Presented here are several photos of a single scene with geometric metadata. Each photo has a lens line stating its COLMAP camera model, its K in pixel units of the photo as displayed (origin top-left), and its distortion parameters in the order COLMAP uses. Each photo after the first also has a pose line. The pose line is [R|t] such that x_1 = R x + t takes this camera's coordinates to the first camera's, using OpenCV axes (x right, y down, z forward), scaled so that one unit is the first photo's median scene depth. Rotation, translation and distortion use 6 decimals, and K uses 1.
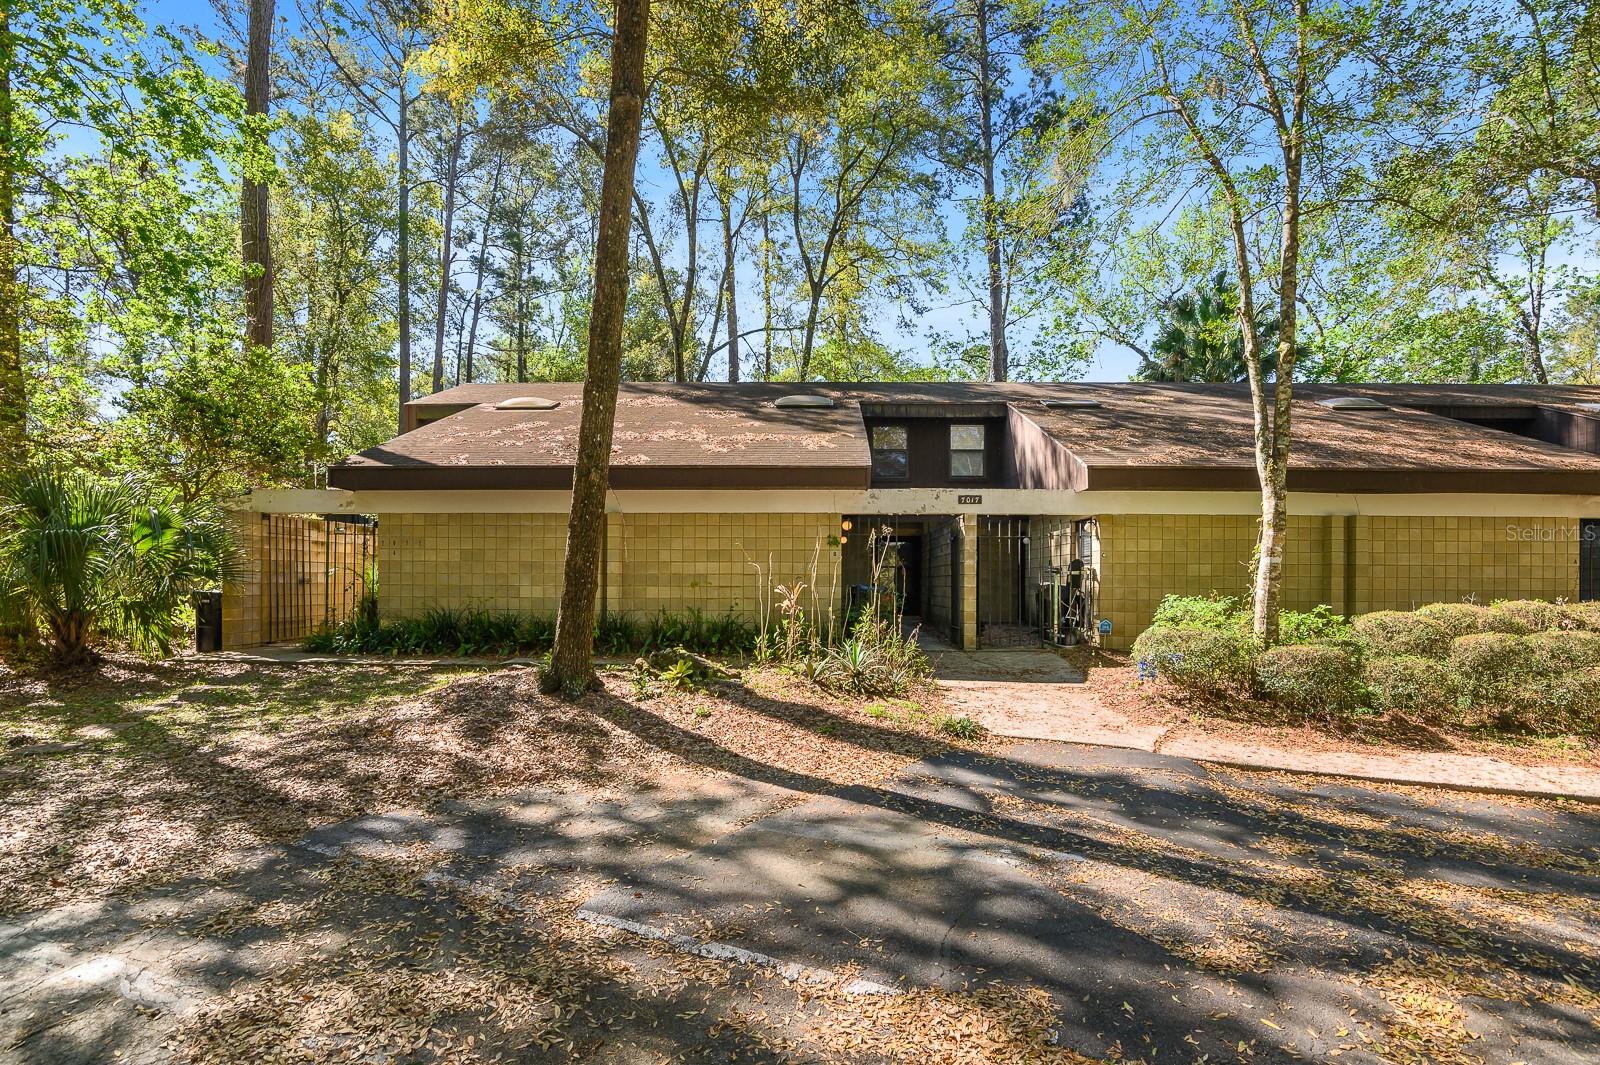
lens RADIAL K [[731.3, 0, 801.4], [0, 731.3, 581.7], [0, 0, 1]] dist [-0.015820, 0.000104]
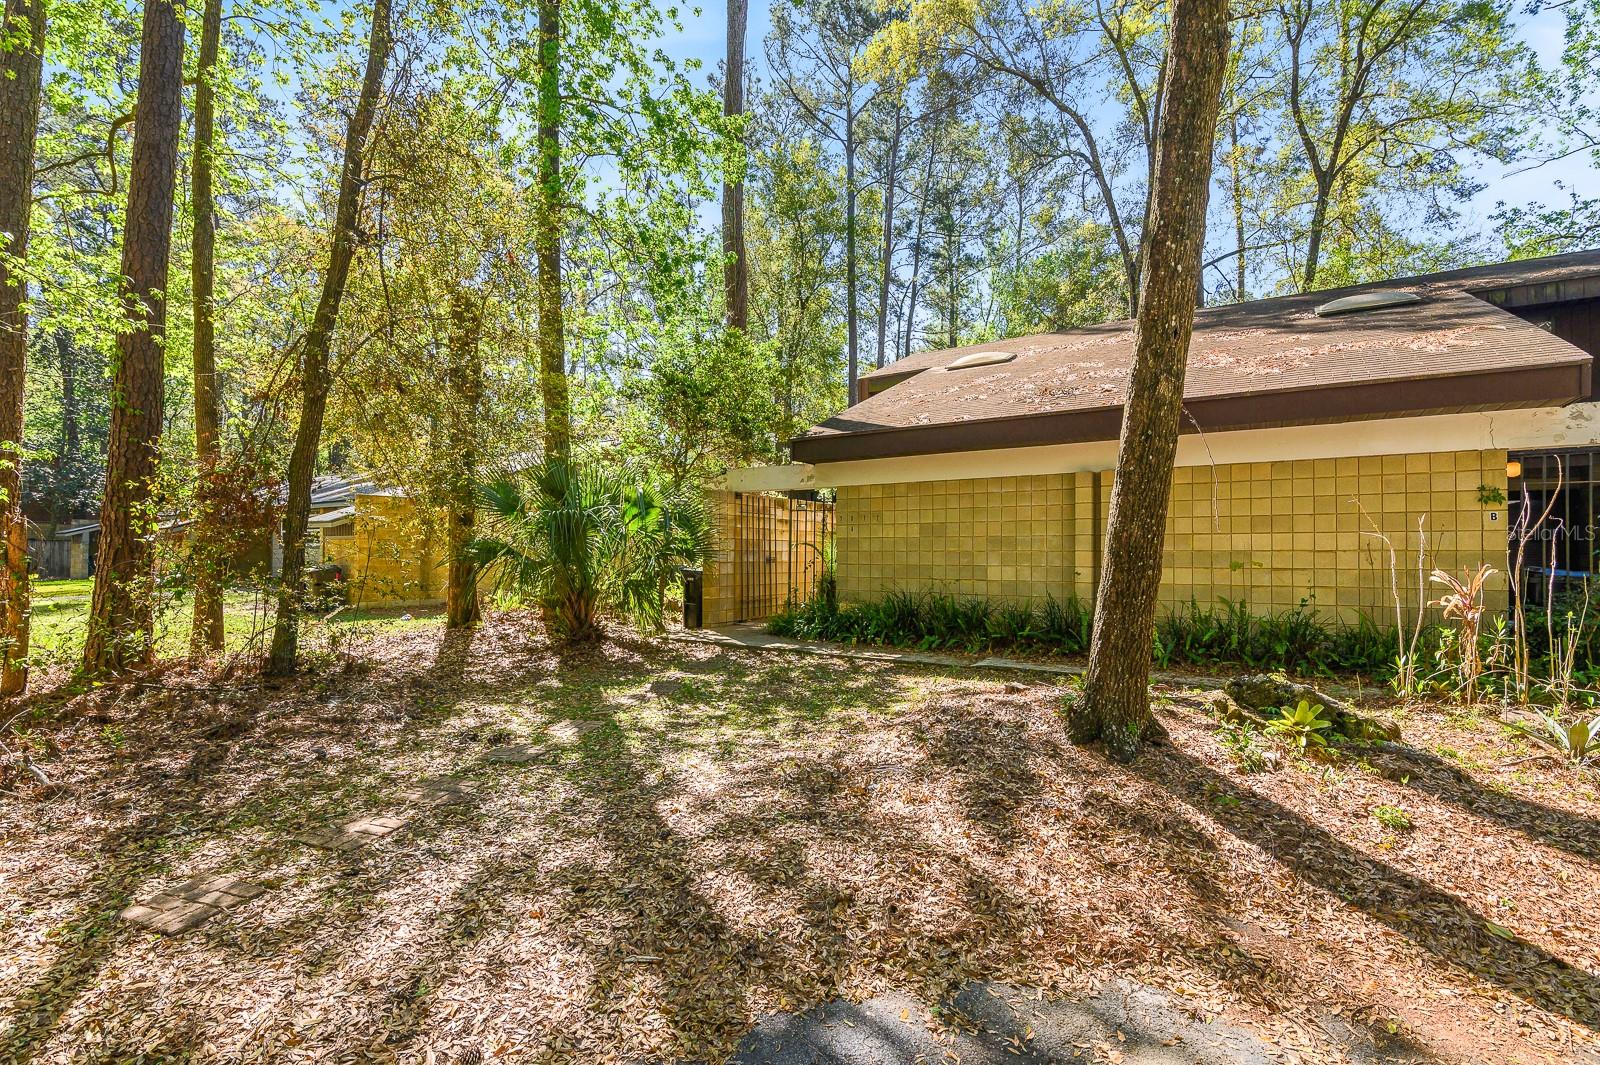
lens RADIAL K [[731.3, 0, 801.4], [0, 731.3, 581.7], [0, 0, 1]] dist [-0.015820, 0.000104]
pose [[0.843533, 0.017588, -0.536789, -0.136176], [-0.000358, 0.999482, 0.032186, -0.003698], [0.537077, -0.026958, 0.843102, 0.217193]]
